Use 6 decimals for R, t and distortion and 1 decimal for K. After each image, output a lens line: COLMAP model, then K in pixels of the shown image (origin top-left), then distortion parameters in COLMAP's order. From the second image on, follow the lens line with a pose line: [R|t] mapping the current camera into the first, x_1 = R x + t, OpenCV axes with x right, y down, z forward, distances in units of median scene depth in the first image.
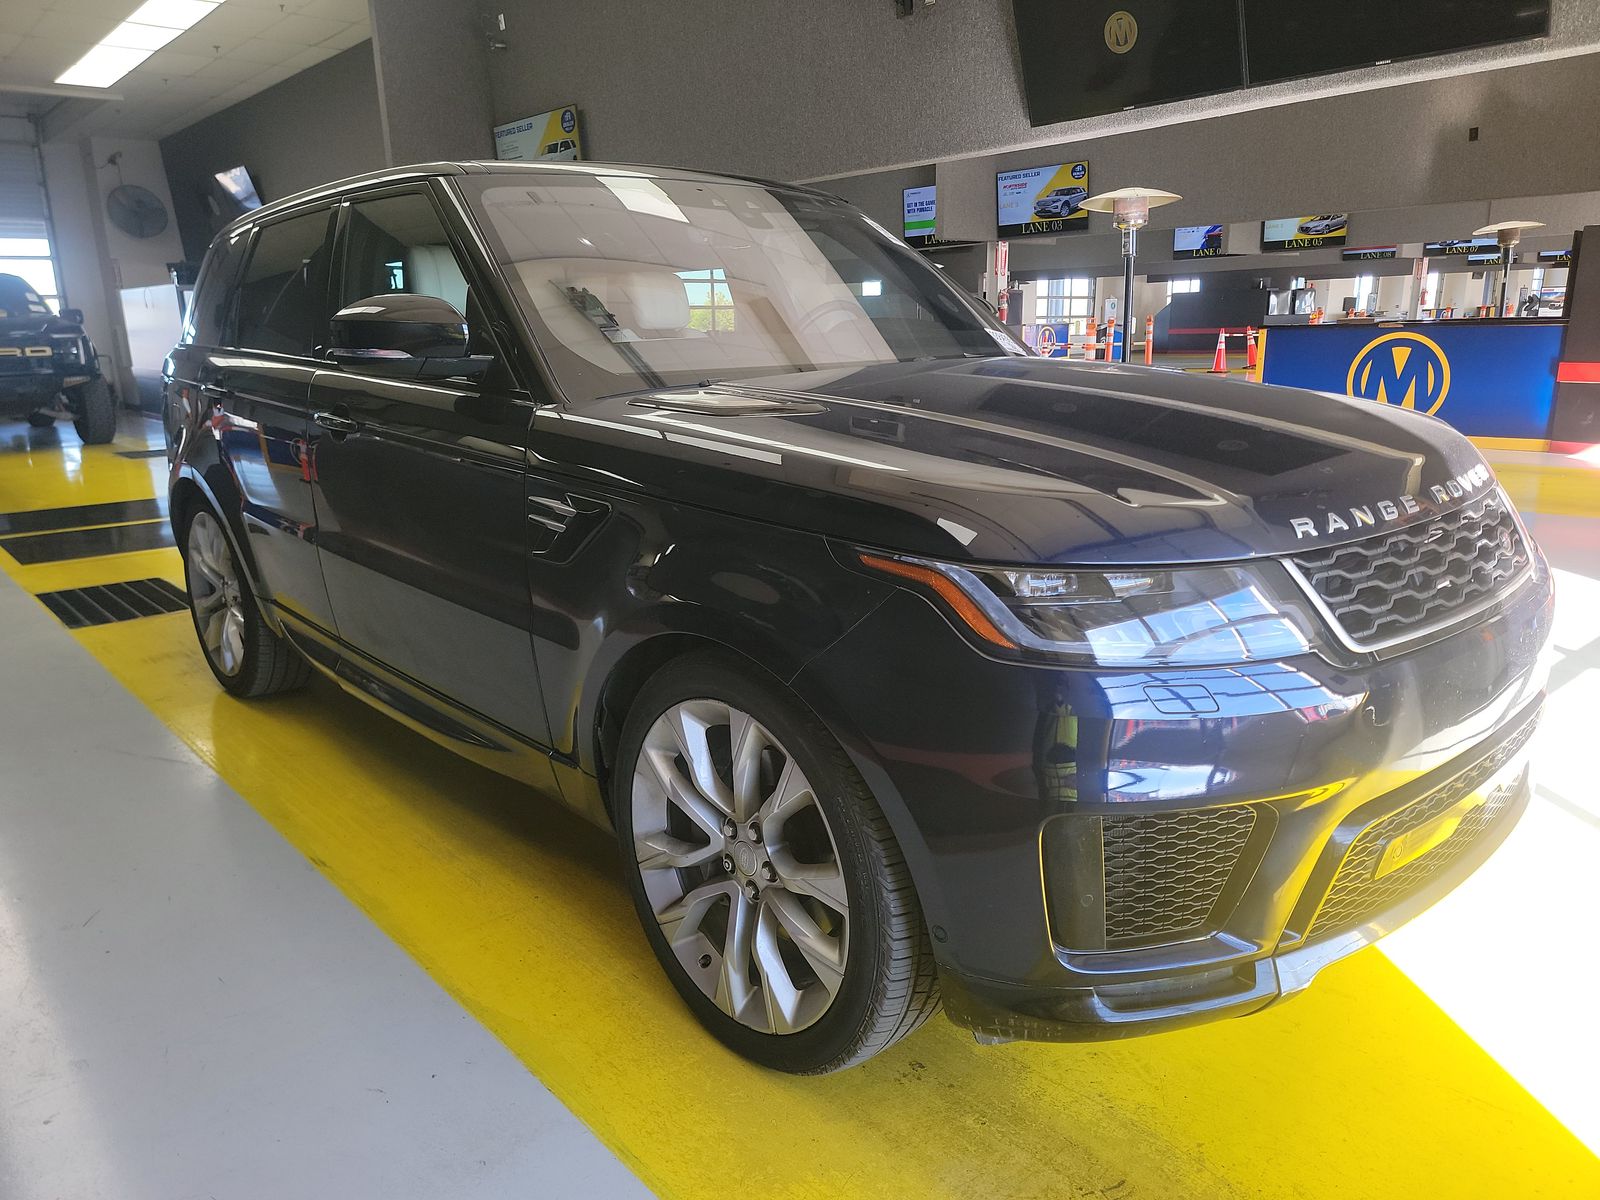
lens RADIAL K [[1144.8, 0, 800.0], [0, 1144.8, 600.0], [0, 0, 1]] dist [0.009808, -0.000042]
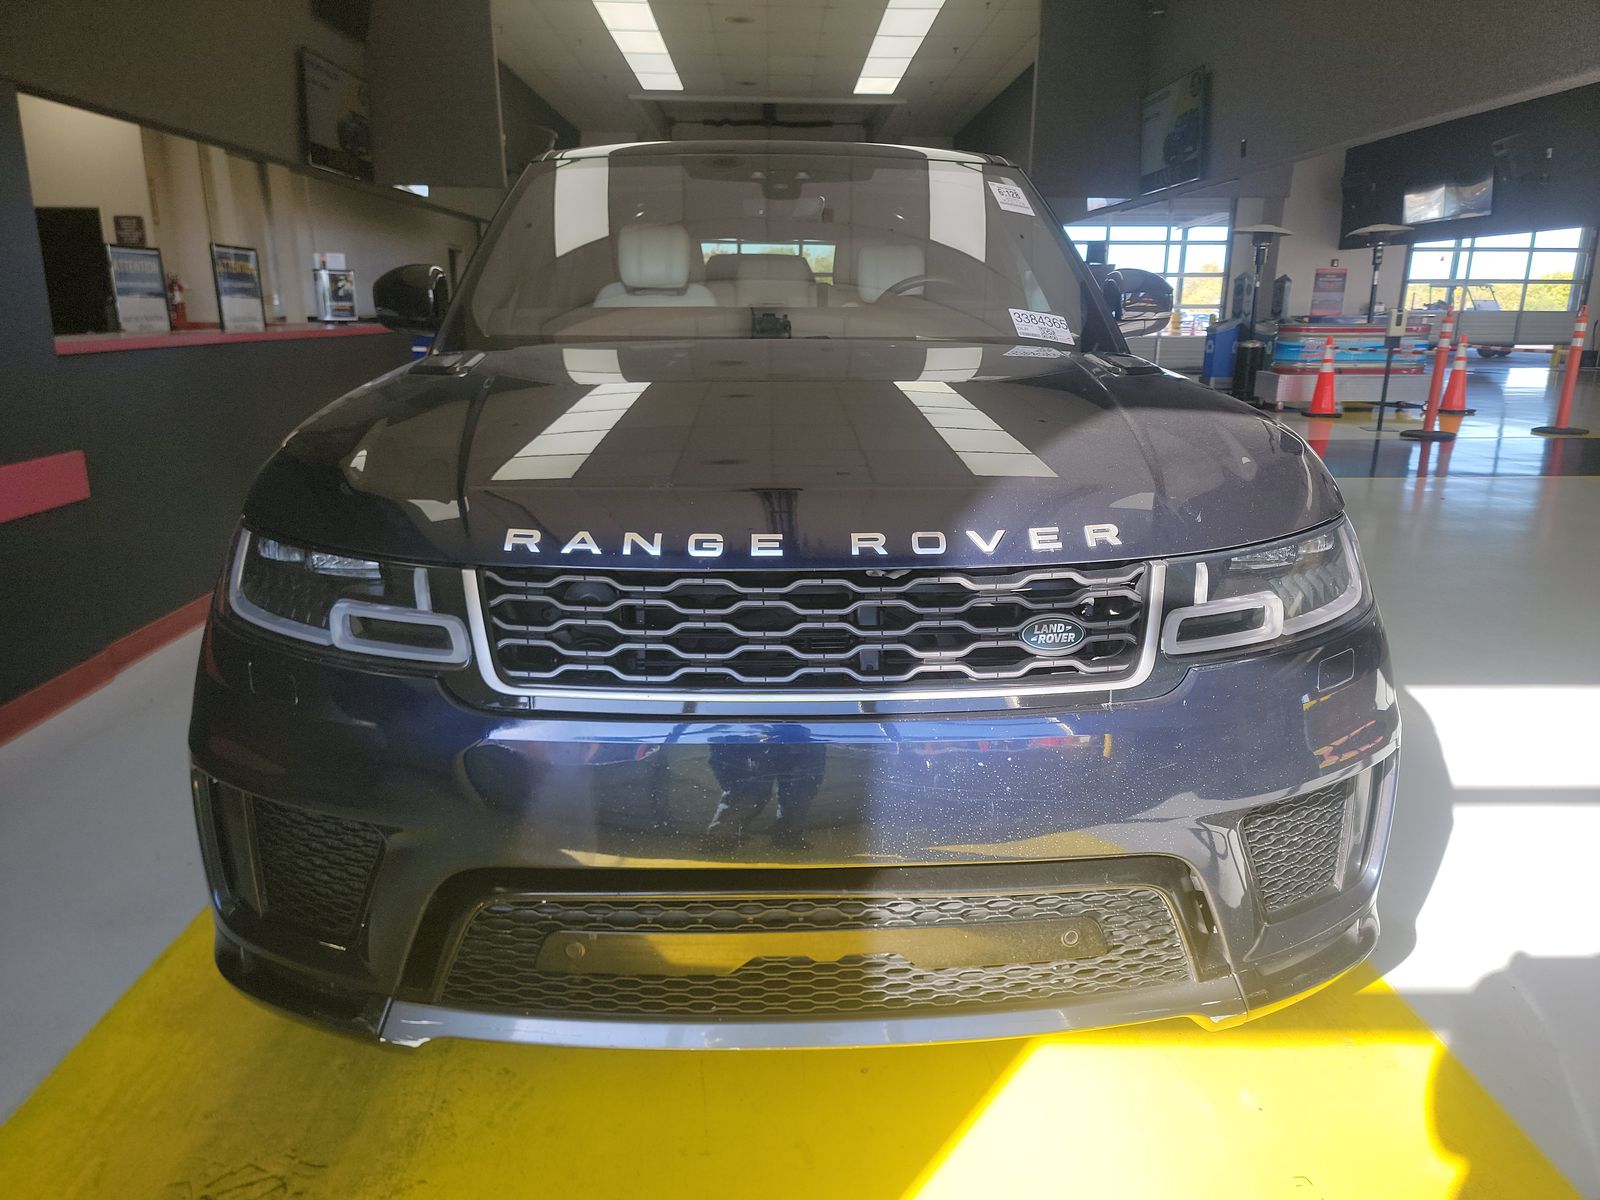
lens RADIAL K [[1144.8, 0, 800.0], [0, 1144.8, 600.0], [0, 0, 1]] dist [0.009808, -0.000042]
pose [[0.769891, 0.185885, -0.610504, 0.987374], [-0.176504, 0.981345, 0.076213, -0.105499], [0.613282, 0.049081, 0.788338, 0.398563]]
